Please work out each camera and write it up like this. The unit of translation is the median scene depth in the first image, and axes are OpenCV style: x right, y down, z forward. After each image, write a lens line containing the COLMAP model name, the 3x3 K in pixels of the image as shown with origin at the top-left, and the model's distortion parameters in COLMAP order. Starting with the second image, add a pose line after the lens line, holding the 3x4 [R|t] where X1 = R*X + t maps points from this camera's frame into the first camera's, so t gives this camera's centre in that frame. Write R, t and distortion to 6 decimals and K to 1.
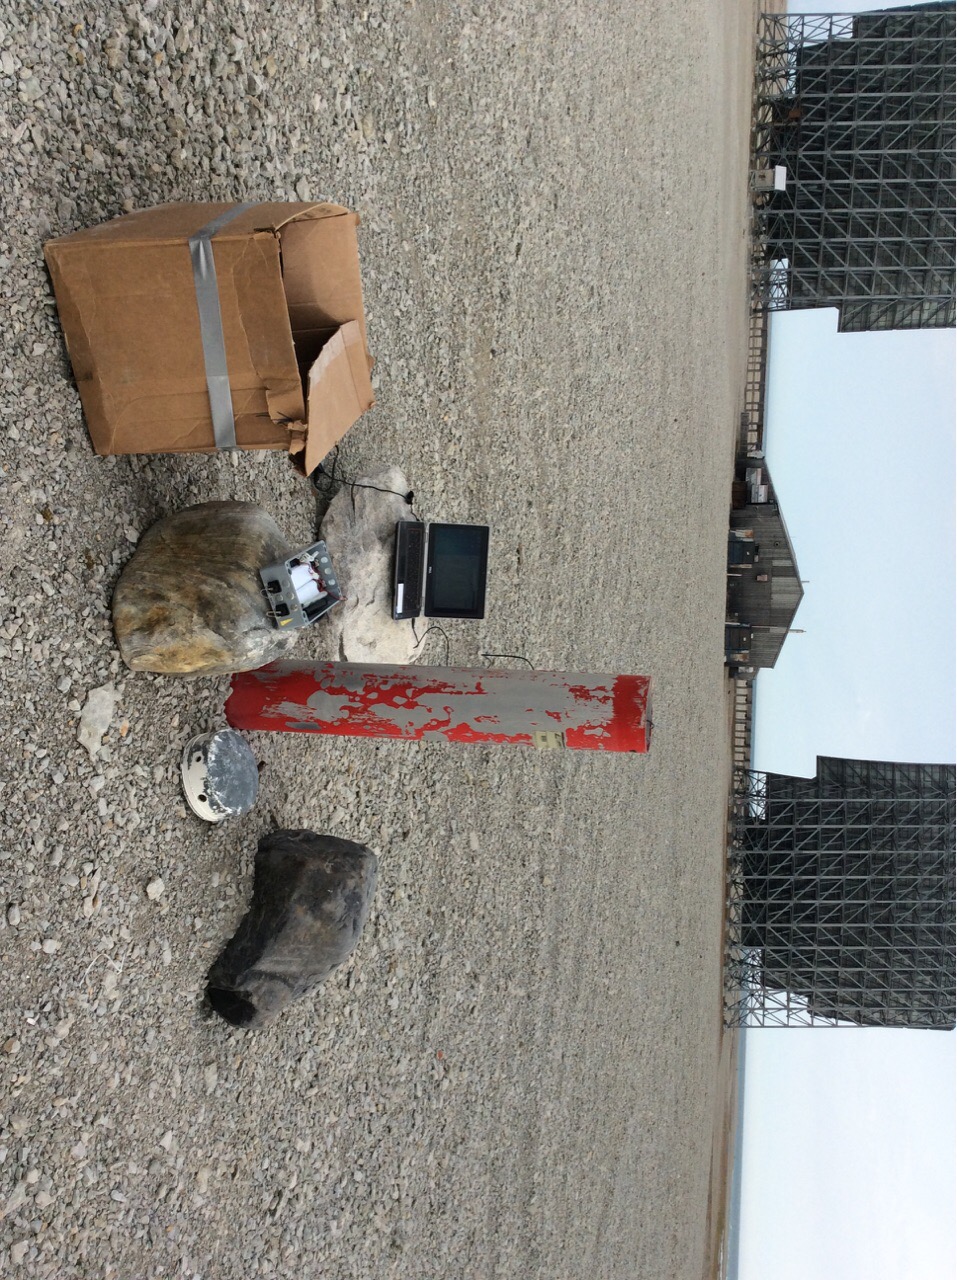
lens RADIAL K [[1148.5, 0, 478.5], [0, 1148.5, 640.0], [0, 0, 1]] dist [0.095613, -0.215072]
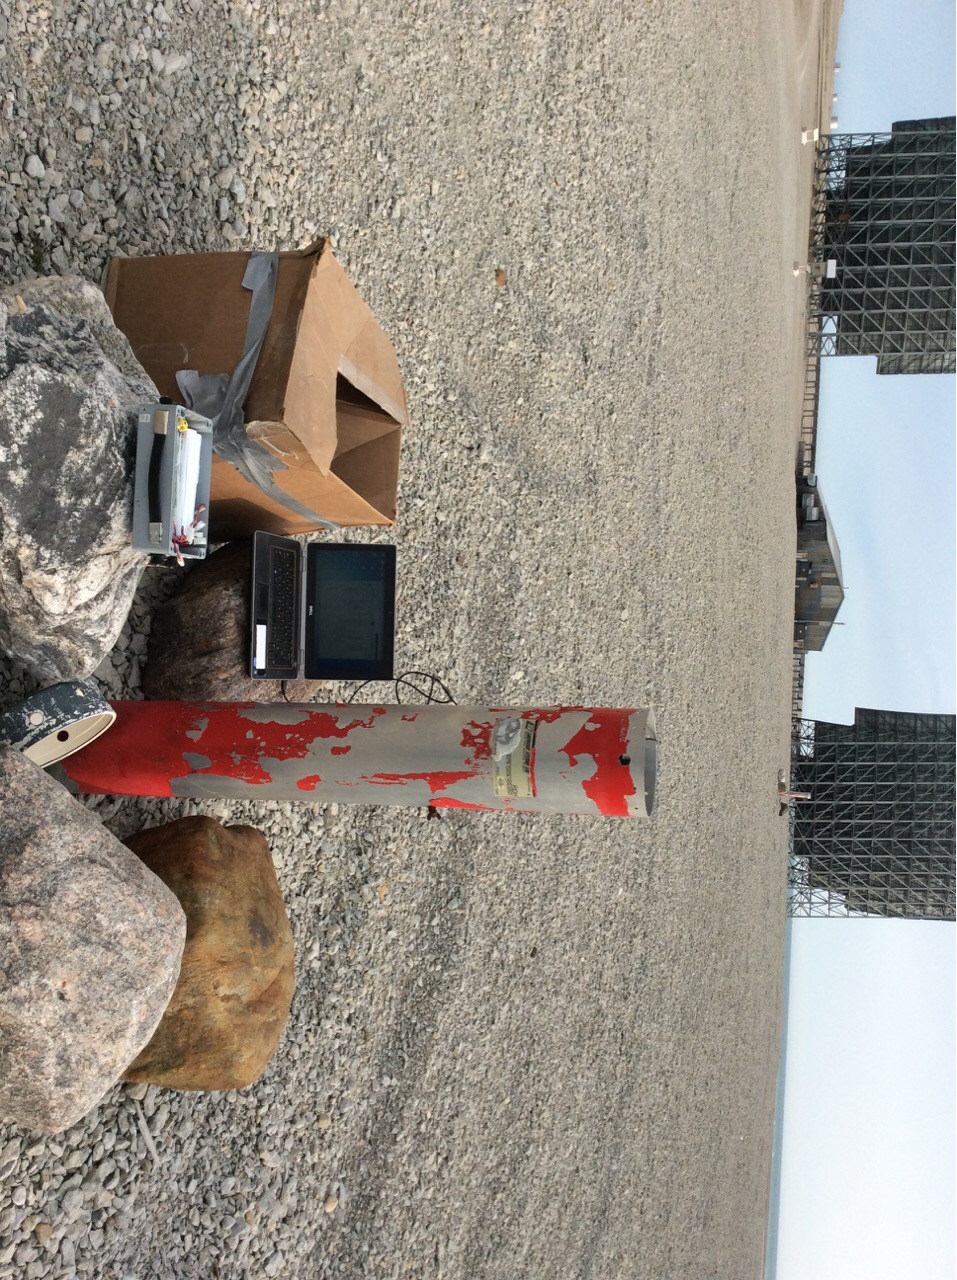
lens RADIAL K [[1148.5, 0, 478.5], [0, 1148.5, 640.0], [0, 0, 1]] dist [0.095613, -0.215072]
pose [[0.999259, -0.004011, -0.038290, -0.074631], [0.006449, 0.997945, 0.063759, -0.060634], [0.037956, -0.063958, 0.997231, -0.289861]]
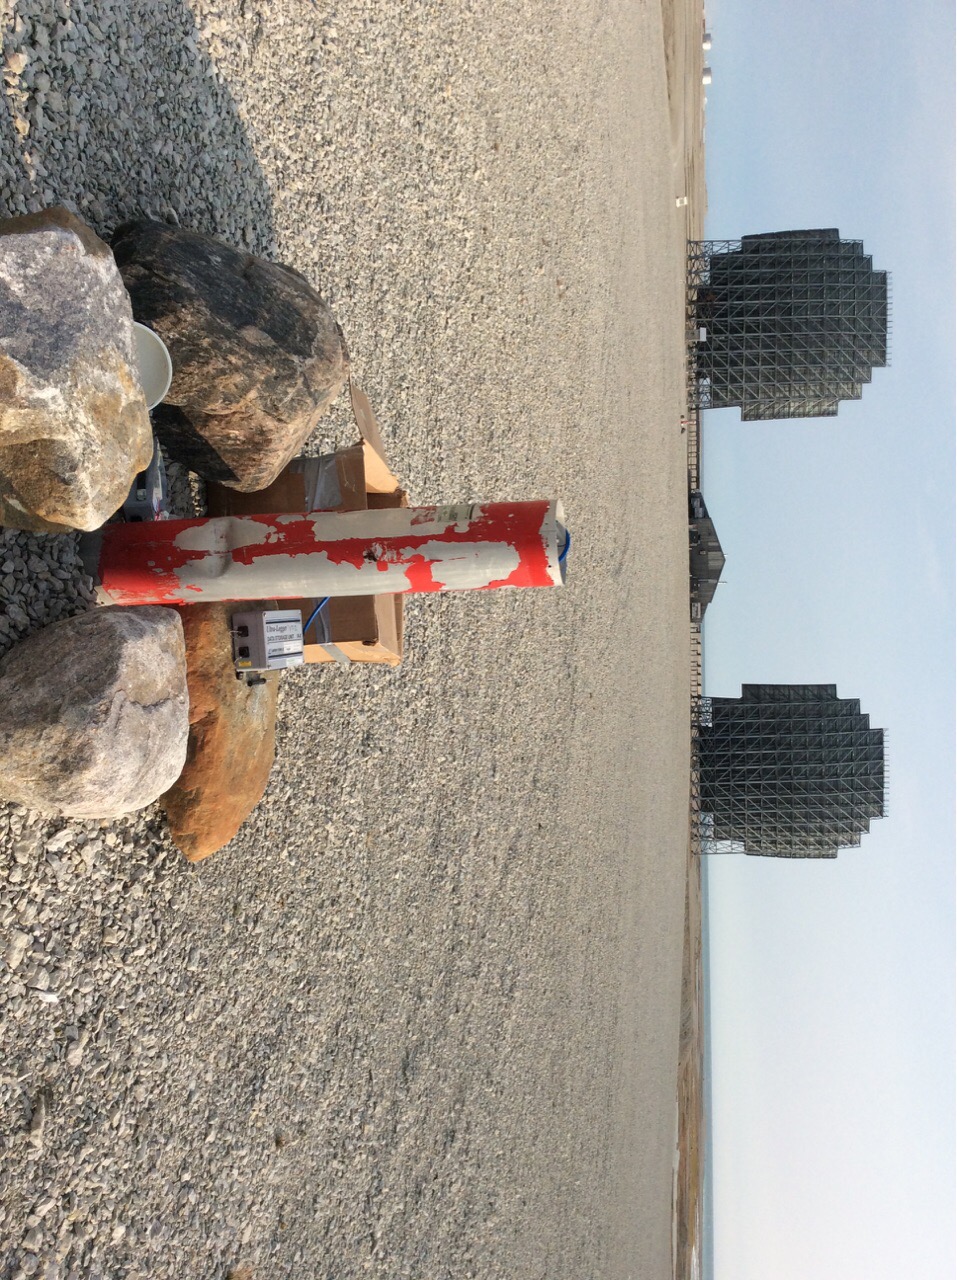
lens RADIAL K [[1148.5, 0, 478.5], [0, 1148.5, 640.0], [0, 0, 1]] dist [0.095613, -0.215072]
pose [[0.998525, -0.025571, 0.047902, -0.152053], [0.029354, 0.996361, -0.080014, 0.167472], [-0.045681, 0.081302, 0.995642, -0.600834]]
